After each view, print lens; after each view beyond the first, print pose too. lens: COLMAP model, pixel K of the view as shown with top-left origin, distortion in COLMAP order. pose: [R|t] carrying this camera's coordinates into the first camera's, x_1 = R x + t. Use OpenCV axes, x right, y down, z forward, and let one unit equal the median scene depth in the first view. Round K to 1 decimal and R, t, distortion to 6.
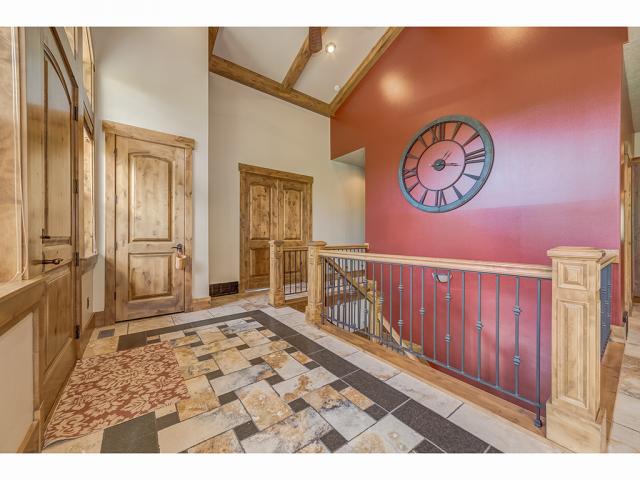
lens RADIAL K [[245.1, 0, 320.0], [0, 245.1, 238.3], [0, 0, 1]] dist [-0.000227, 0.000323]
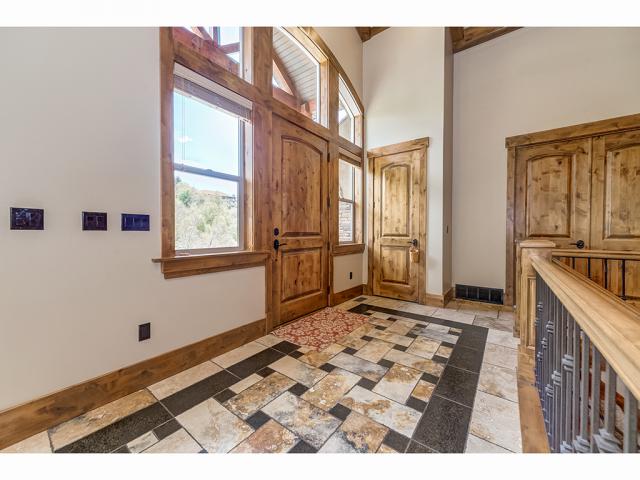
lens RADIAL K [[245.1, 0, 320.6], [0, 245.1, 236.0], [0, 0, 1]] dist [-0.000227, 0.000323]
pose [[0.274169, 0.015095, -0.961563, 0.401391], [-0.008495, 0.999876, 0.013274, -0.001968], [0.961644, 0.004529, 0.274264, 0.341971]]
